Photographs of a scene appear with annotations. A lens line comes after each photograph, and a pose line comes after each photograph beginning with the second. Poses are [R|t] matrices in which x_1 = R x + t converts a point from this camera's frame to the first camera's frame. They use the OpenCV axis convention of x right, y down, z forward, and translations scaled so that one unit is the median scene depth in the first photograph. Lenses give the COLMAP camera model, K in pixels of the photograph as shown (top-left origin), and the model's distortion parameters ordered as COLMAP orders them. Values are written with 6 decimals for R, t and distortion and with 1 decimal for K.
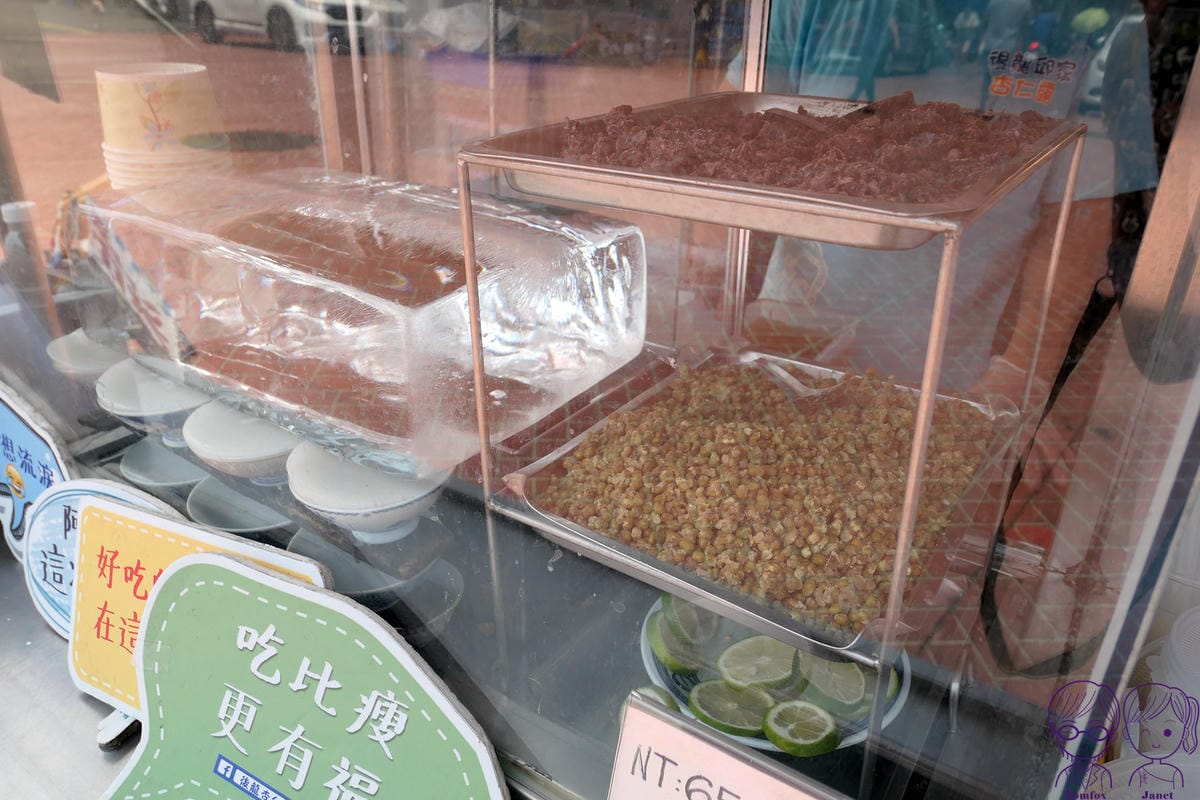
lens RADIAL K [[838.0, 0, 600.0], [0, 838.0, 400.0], [0, 0, 1]] dist [-0.006906, -0.004179]
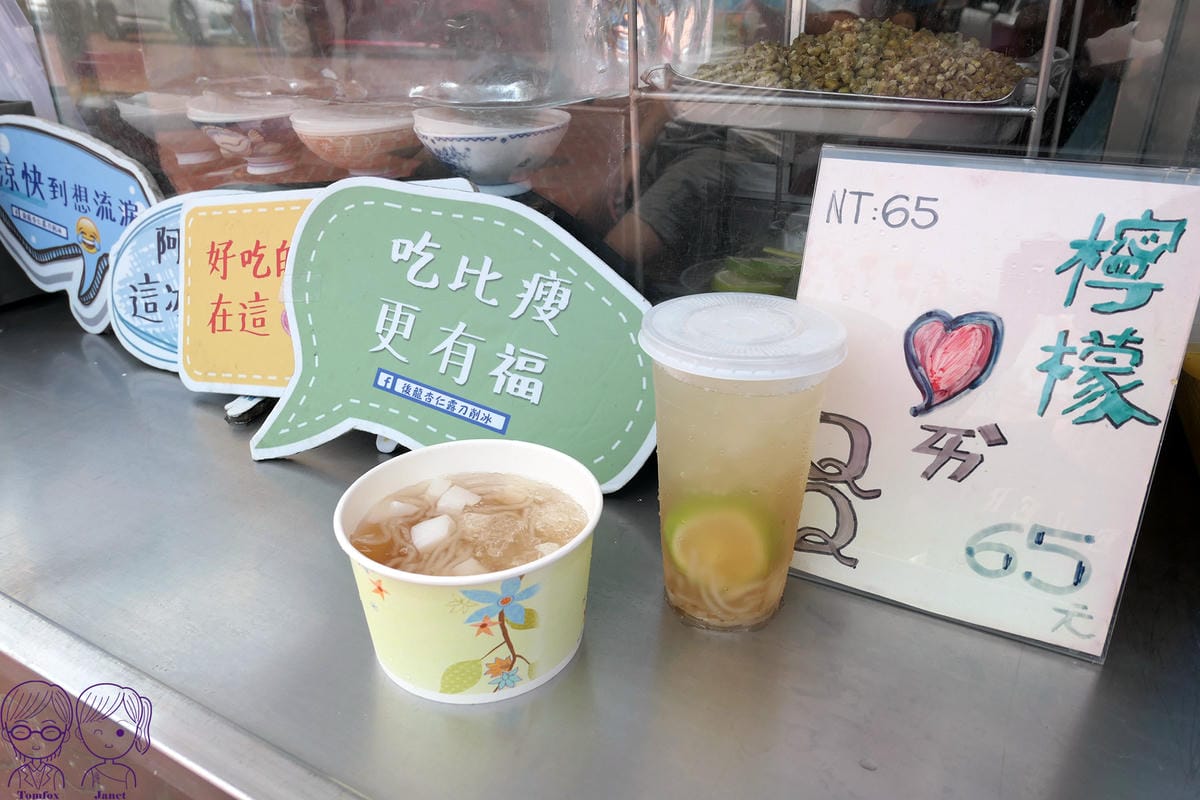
lens RADIAL K [[838.0, 0, 600.0], [0, 838.0, 400.0], [0, 0, 1]] dist [-0.006906, -0.004179]
pose [[0.994975, -0.061631, 0.078904, -0.268291], [0.061226, 0.998095, 0.007544, 0.479472], [-0.079219, -0.002675, 0.996854, -0.069583]]
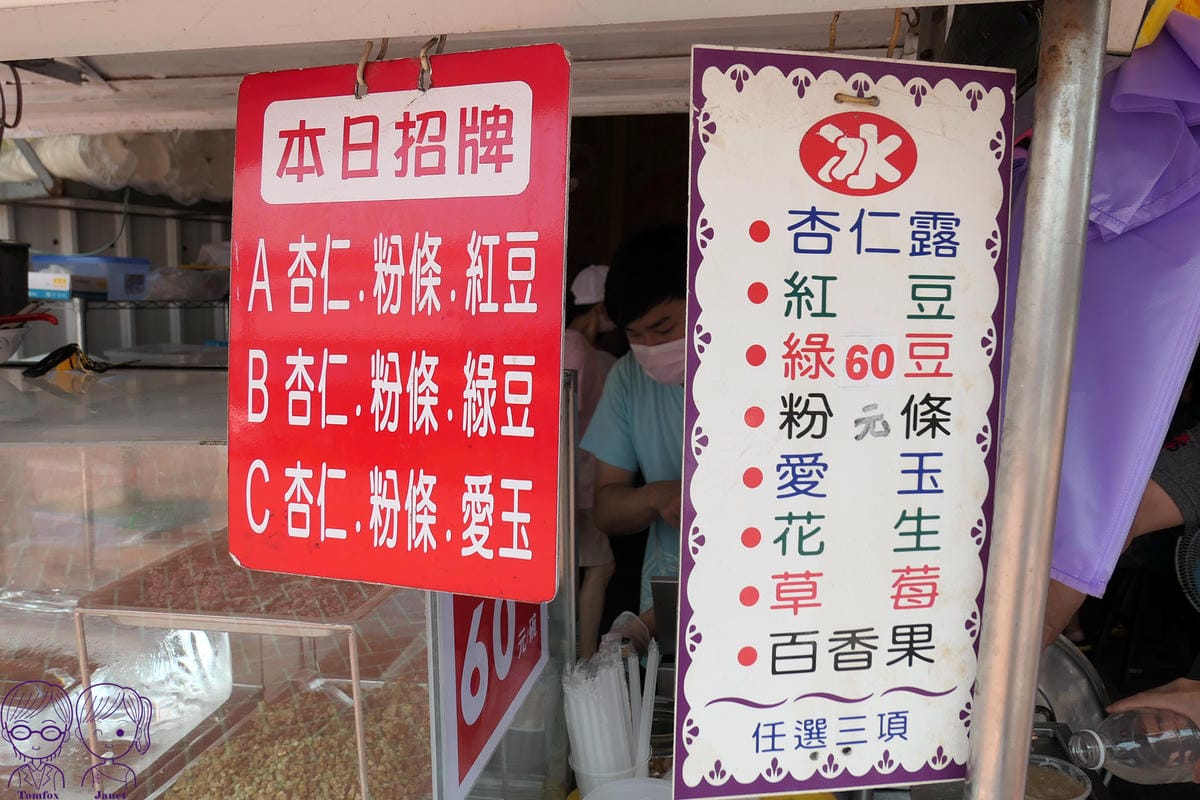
lens RADIAL K [[838.0, 0, 600.0], [0, 838.0, 400.0], [0, 0, 1]] dist [-0.006906, -0.004179]
pose [[0.899881, -0.058116, 0.432245, 0.052005], [0.197477, 0.937961, -0.285013, -0.006815], [-0.388865, 0.341836, 0.855530, -0.745795]]
